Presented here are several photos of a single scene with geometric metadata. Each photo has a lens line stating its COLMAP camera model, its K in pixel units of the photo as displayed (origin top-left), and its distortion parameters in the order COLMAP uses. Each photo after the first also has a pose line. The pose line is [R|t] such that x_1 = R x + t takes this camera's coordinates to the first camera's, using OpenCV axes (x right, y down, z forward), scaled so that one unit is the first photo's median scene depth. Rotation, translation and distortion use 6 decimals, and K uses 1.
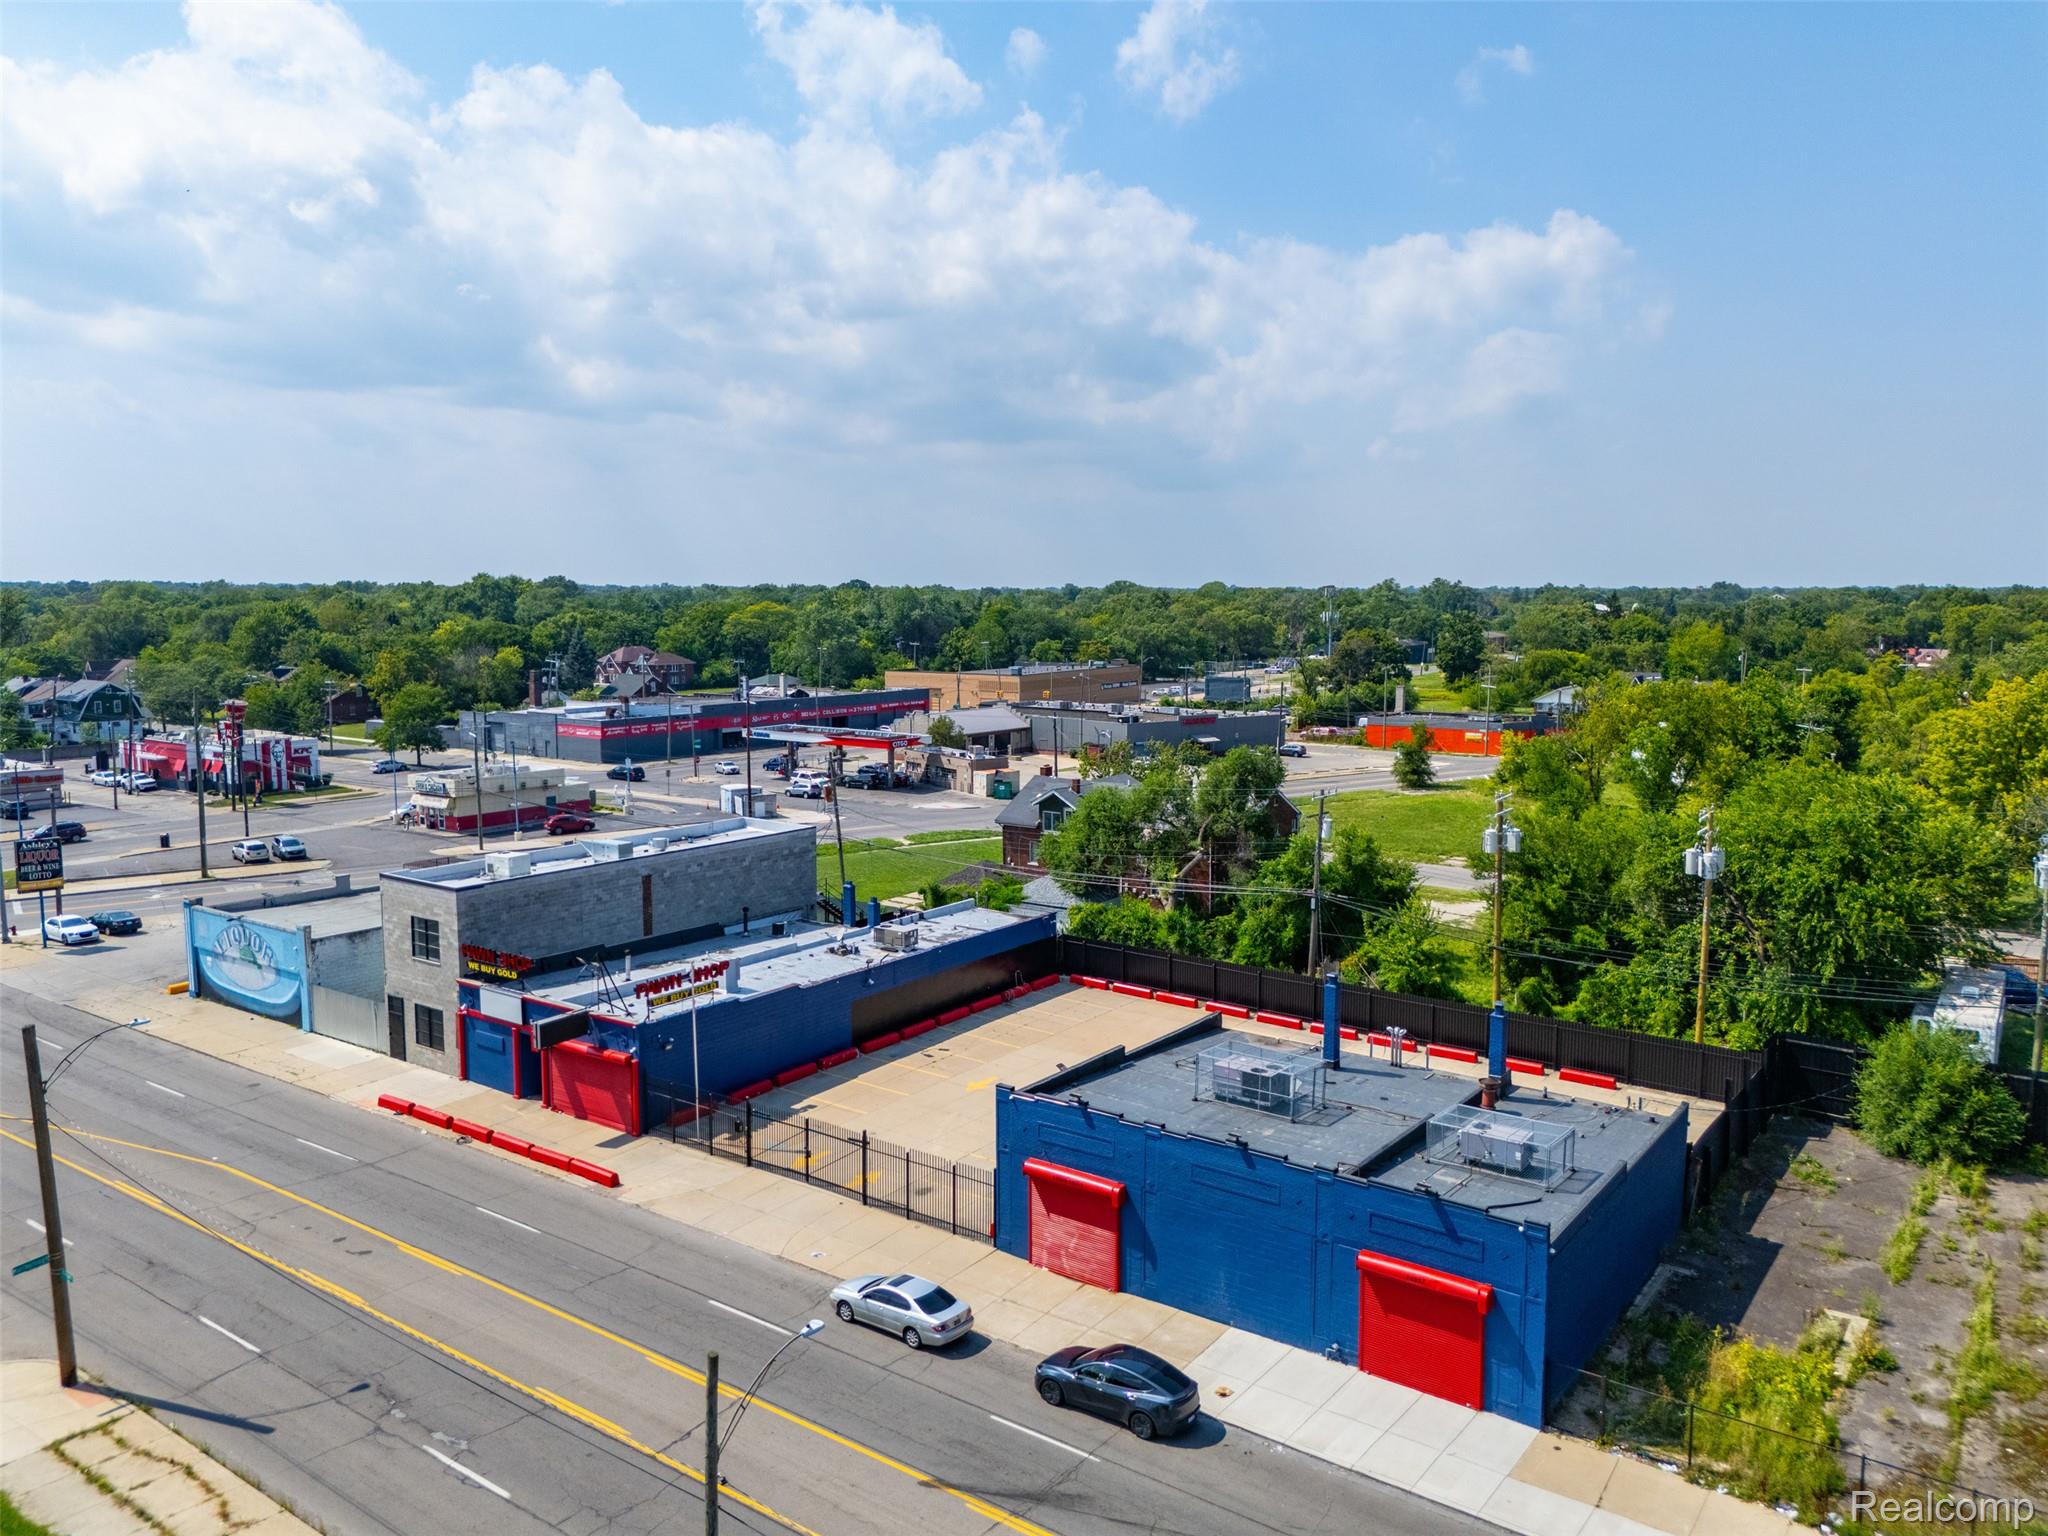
lens RADIAL K [[1507.2, 0, 1032.1], [0, 1507.2, 773.8], [0, 0, 1]] dist [0.071224, -0.070349]
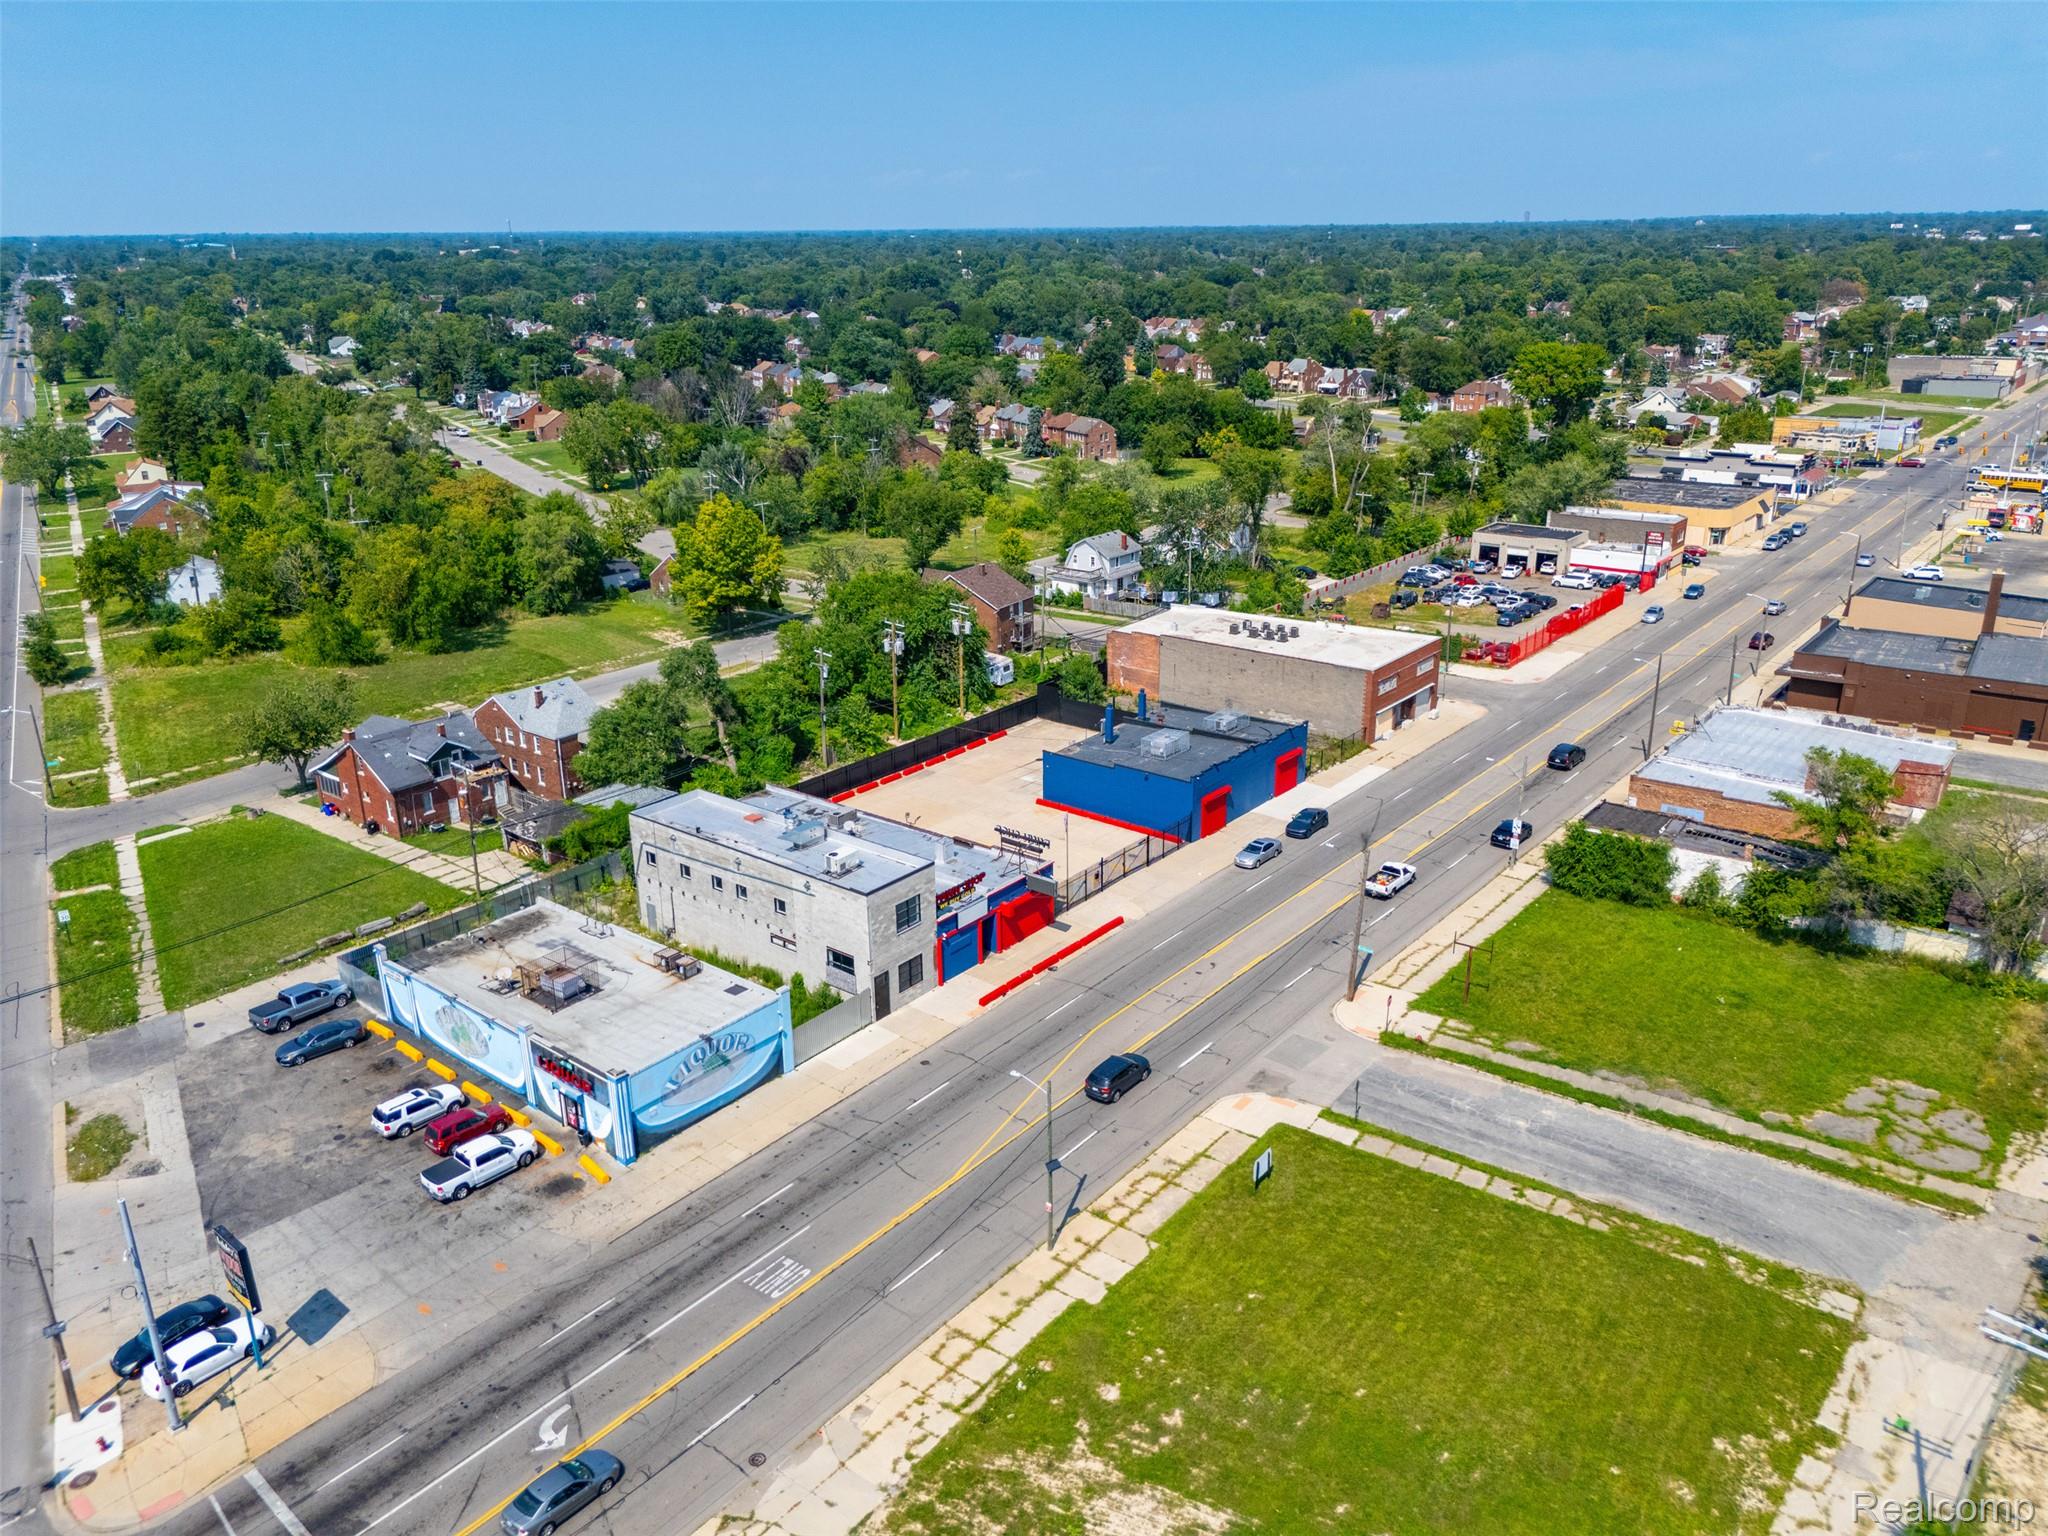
lens RADIAL K [[1507.2, 0, 1021.1], [0, 1507.2, 775.4], [0, 0, 1]] dist [0.071224, -0.070349]
pose [[0.049315, -0.342941, 0.938061, -1.623607], [0.133964, 0.932989, 0.334044, -0.446522], [-0.989758, 0.109193, 0.091952, 0.762678]]
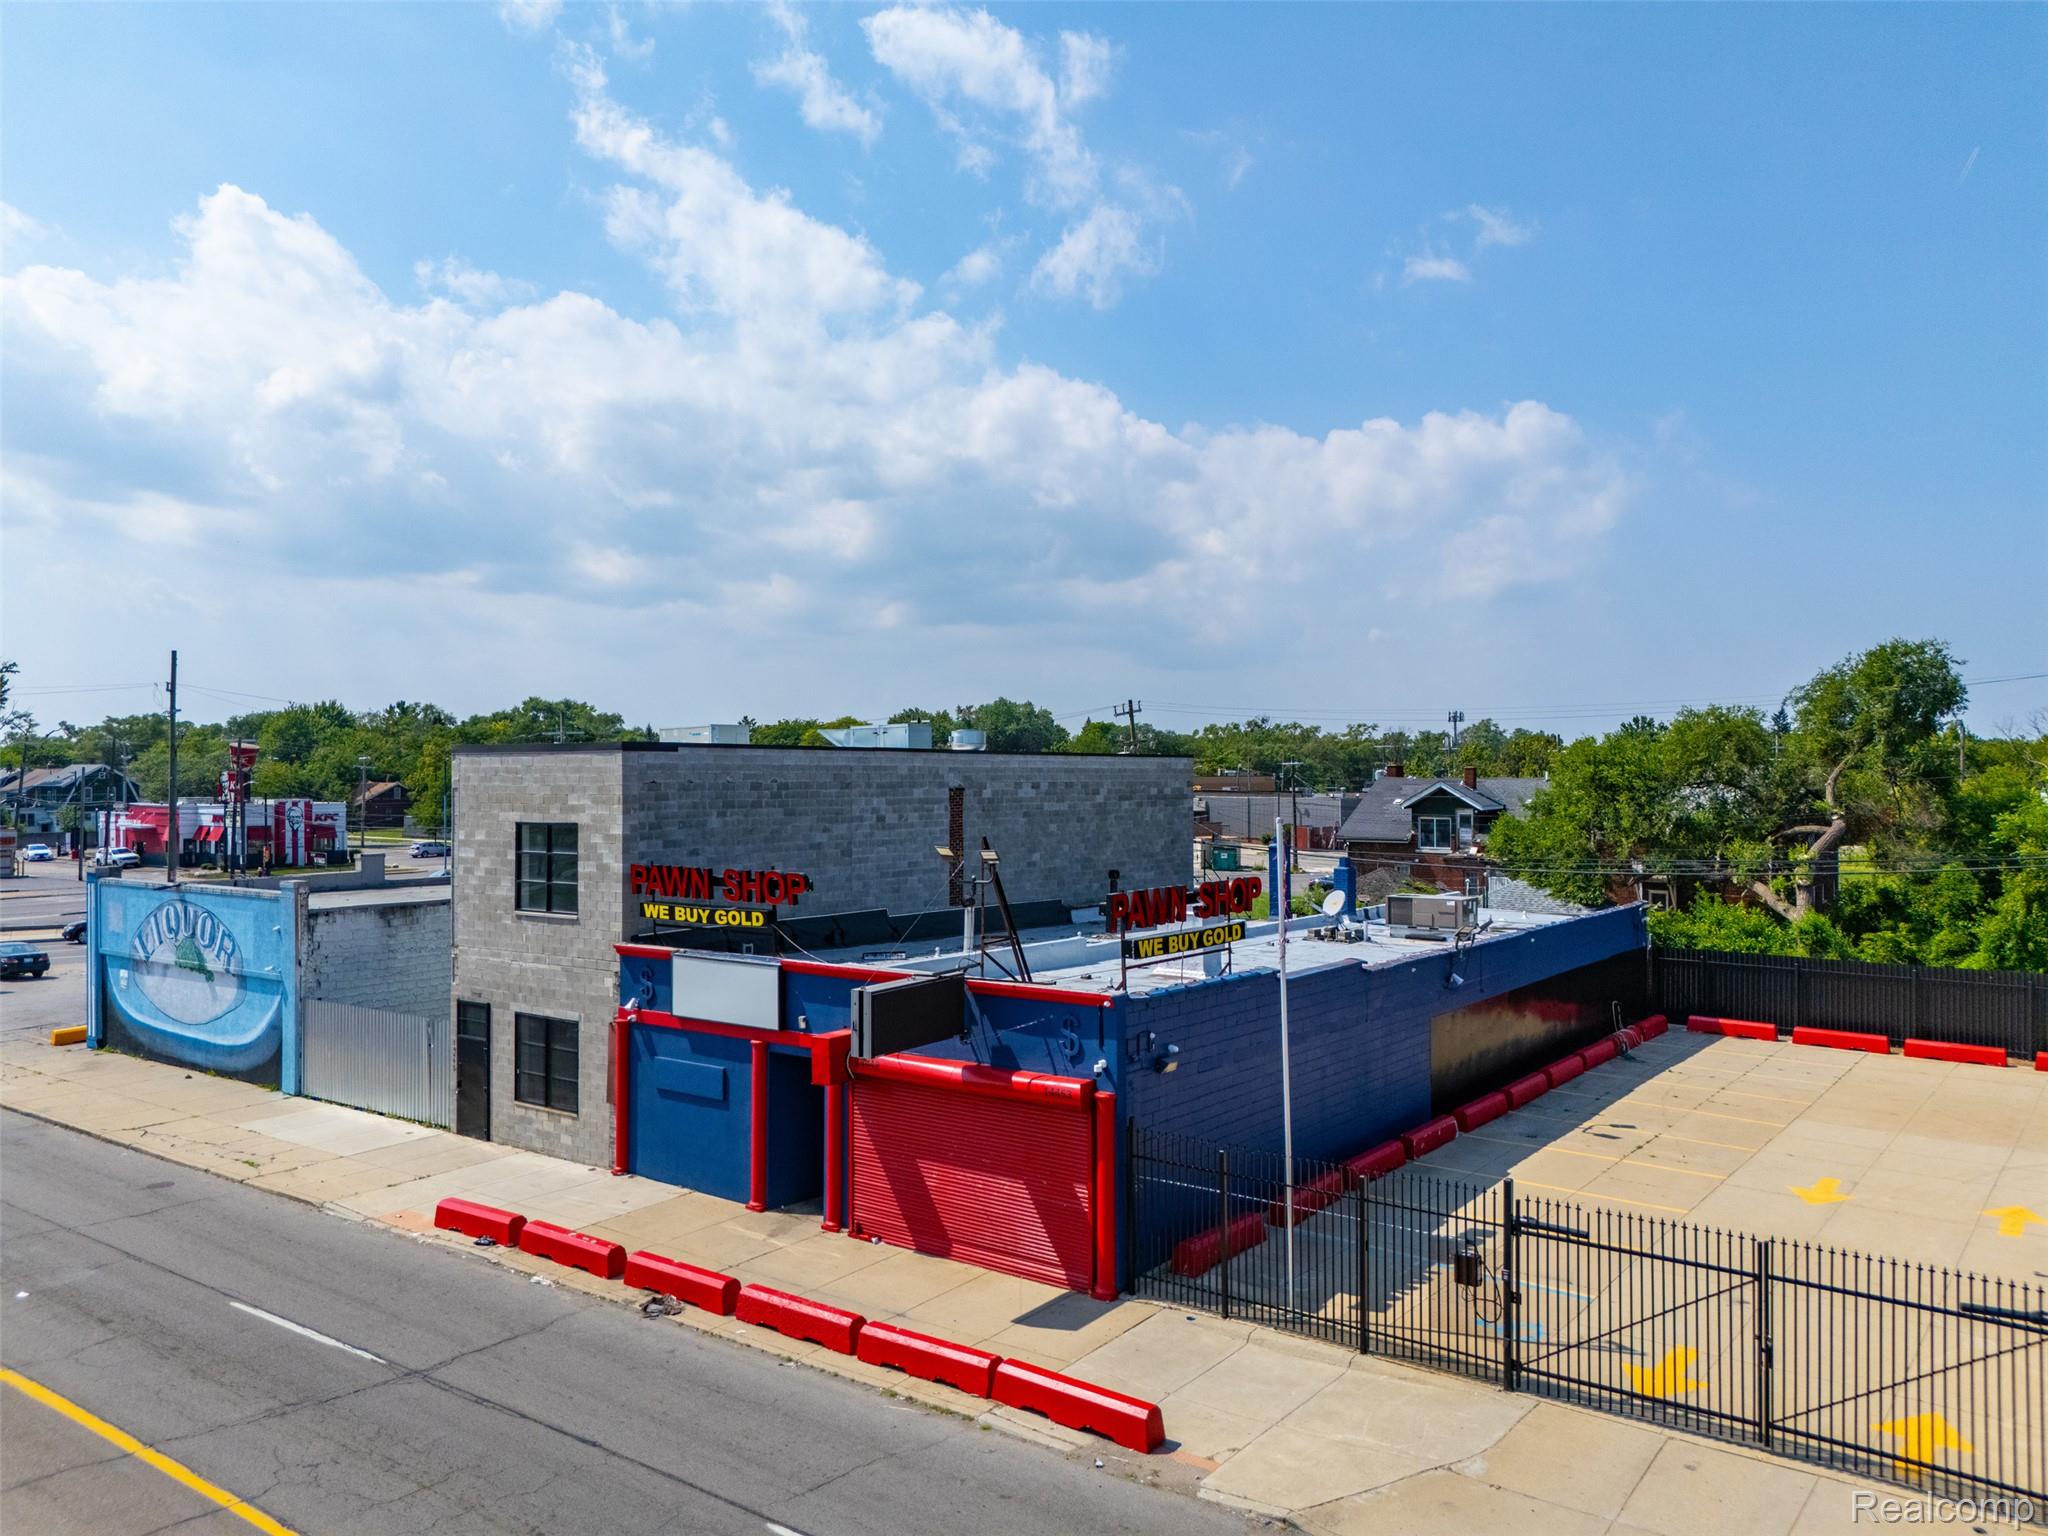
lens RADIAL K [[1507.2, 0, 1032.0], [0, 1507.2, 767.0], [0, 0, 1]] dist [0.071224, -0.070349]
pose [[0.999842, -0.002744, -0.017568, -0.241358], [0.000570, 0.992460, -0.122570, 0.135355], [0.017772, 0.122541, 0.992304, 0.536488]]
